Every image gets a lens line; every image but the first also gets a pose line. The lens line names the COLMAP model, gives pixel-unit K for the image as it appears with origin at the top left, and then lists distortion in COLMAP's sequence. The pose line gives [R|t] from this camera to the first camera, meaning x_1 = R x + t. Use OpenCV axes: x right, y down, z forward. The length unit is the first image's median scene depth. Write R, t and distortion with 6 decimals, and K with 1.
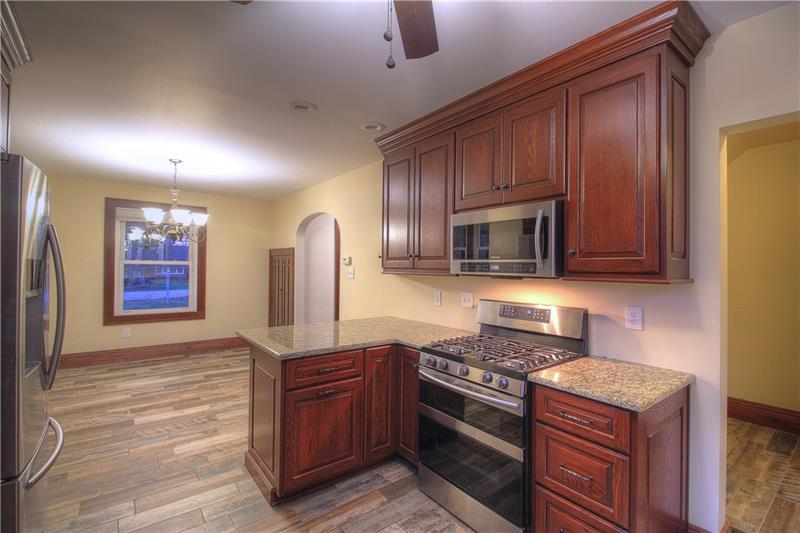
lens RADIAL K [[368.4, 0, 402.4], [0, 368.4, 263.8], [0, 0, 1]] dist [0.000098, -0.000310]
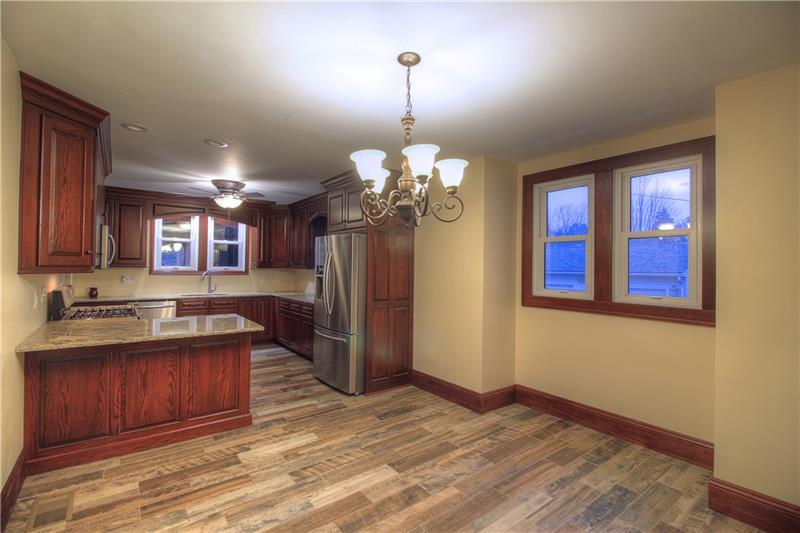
lens RADIAL K [[368.4, 0, 402.4], [0, 368.4, 263.8], [0, 0, 1]] dist [0.000098, -0.000310]
pose [[-0.999678, -0.023236, 0.010177, -0.809933], [-0.023384, 0.999619, -0.014659, 0.002399], [-0.009833, -0.014892, -0.999841, 1.945303]]
